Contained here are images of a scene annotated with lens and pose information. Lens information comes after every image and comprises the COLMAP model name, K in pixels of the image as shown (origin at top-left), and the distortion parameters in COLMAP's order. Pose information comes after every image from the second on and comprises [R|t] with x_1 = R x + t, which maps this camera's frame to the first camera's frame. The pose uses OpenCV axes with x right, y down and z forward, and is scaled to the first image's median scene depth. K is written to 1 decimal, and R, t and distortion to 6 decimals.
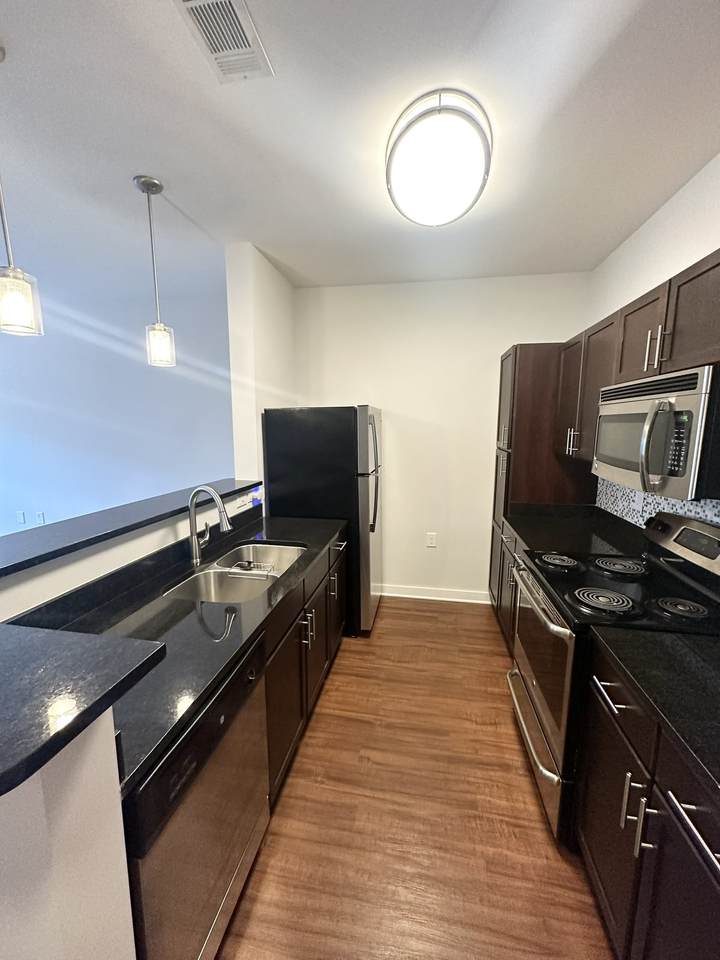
lens RADIAL K [[381.6, 0, 361.2], [0, 381.6, 480.0], [0, 0, 1]] dist [0.000384, -0.000683]
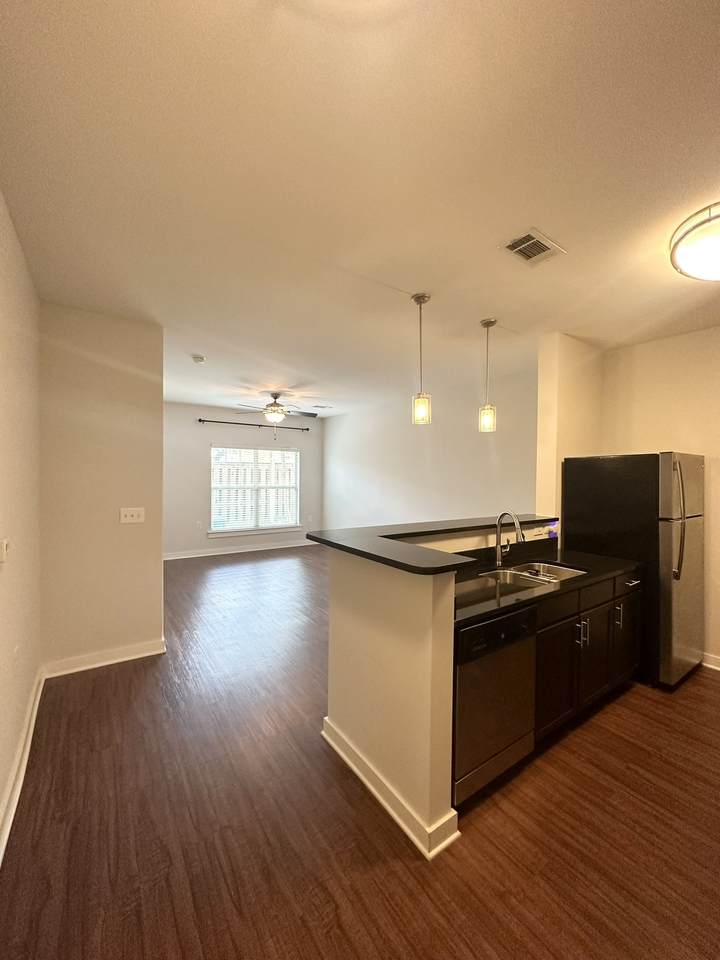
lens RADIAL K [[381.6, 0, 360.4], [0, 381.6, 478.3], [0, 0, 1]] dist [0.000384, -0.000683]
pose [[0.703923, 0.012953, -0.710158, 0.196130], [-0.109793, 0.989801, -0.090775, 0.075203], [0.701739, 0.141869, 0.698166, -0.372922]]
